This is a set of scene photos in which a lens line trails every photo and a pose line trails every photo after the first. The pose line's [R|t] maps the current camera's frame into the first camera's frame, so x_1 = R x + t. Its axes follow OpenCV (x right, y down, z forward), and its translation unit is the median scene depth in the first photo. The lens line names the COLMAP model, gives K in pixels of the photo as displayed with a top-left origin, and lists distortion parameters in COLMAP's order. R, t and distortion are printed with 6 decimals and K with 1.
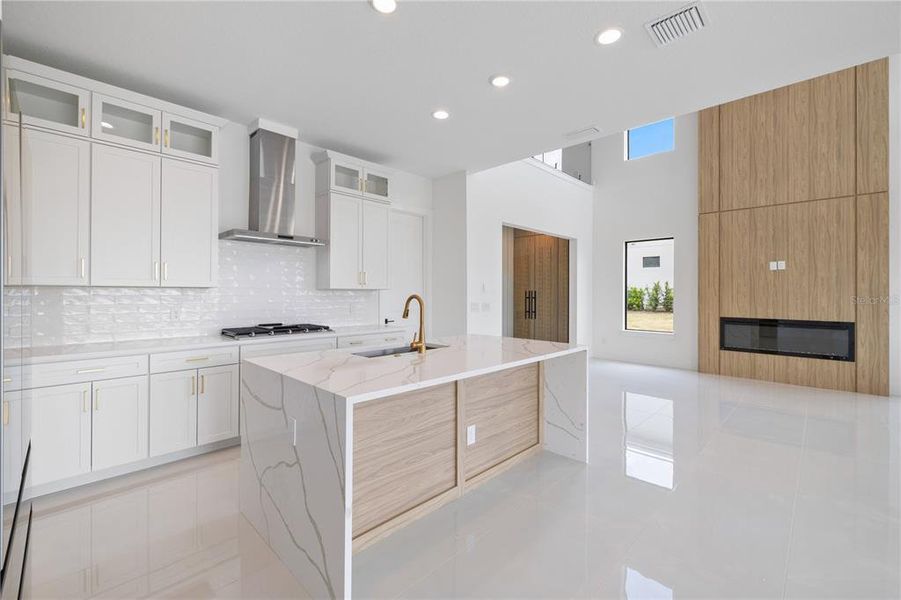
lens RADIAL K [[380.1, 0, 447.0], [0, 380.1, 291.4], [0, 0, 1]] dist [0.003503, -0.000387]
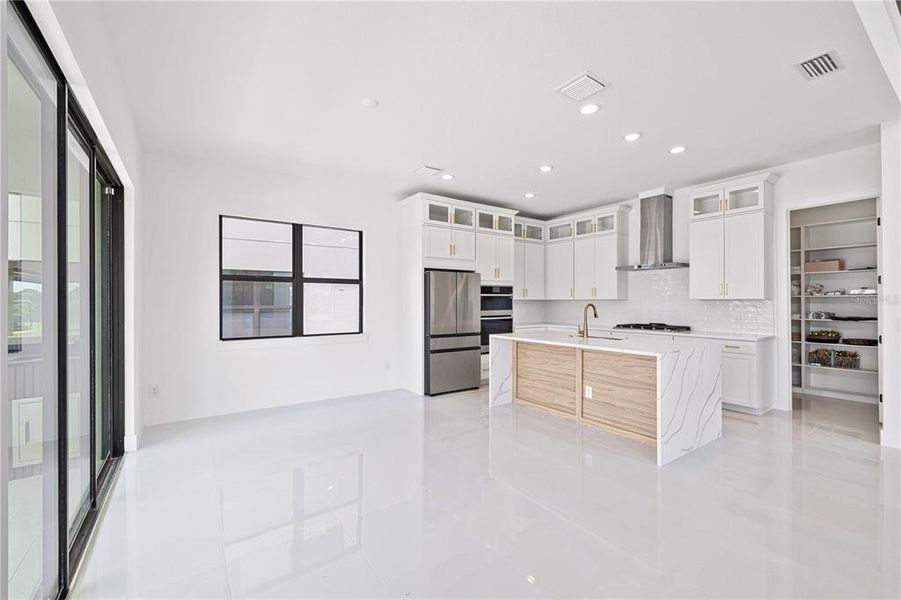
lens RADIAL K [[380.1, 0, 454.3], [0, 380.1, 299.5], [0, 0, 1]] dist [0.003503, -0.000387]
pose [[-0.175328, -0.007664, -0.984480, 1.005644], [0.003518, 0.999958, -0.008411, 0.001426], [0.984504, -0.004938, -0.175293, 0.424914]]
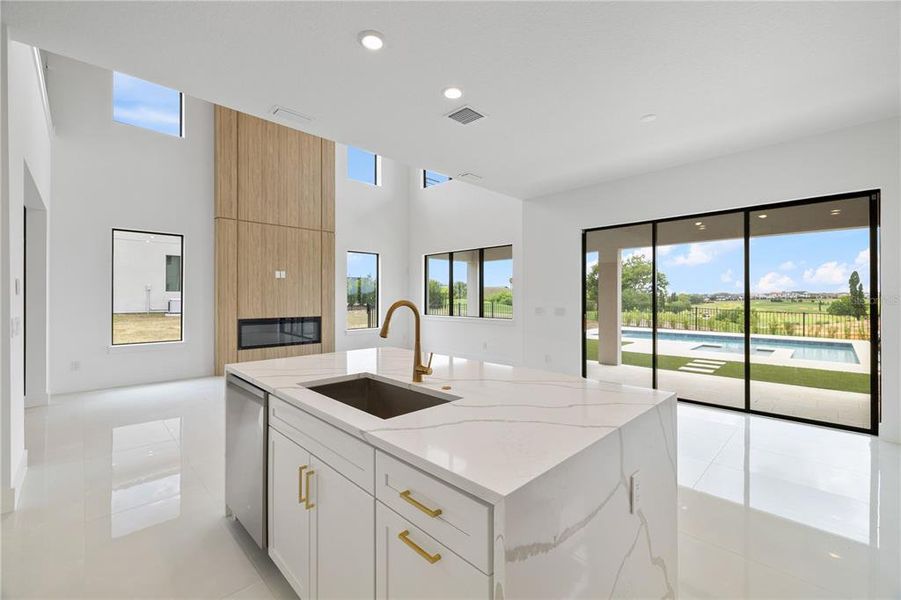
lens RADIAL K [[382.6, 0, 454.7], [0, 382.6, 297.5], [0, 0, 1]] dist [0.002888, 0.000163]
pose [[0.019137, -0.005483, 0.999802, -0.477396], [-0.003523, 0.999978, 0.005551, -0.002929], [-0.999811, -0.003628, 0.019117, 0.529109]]
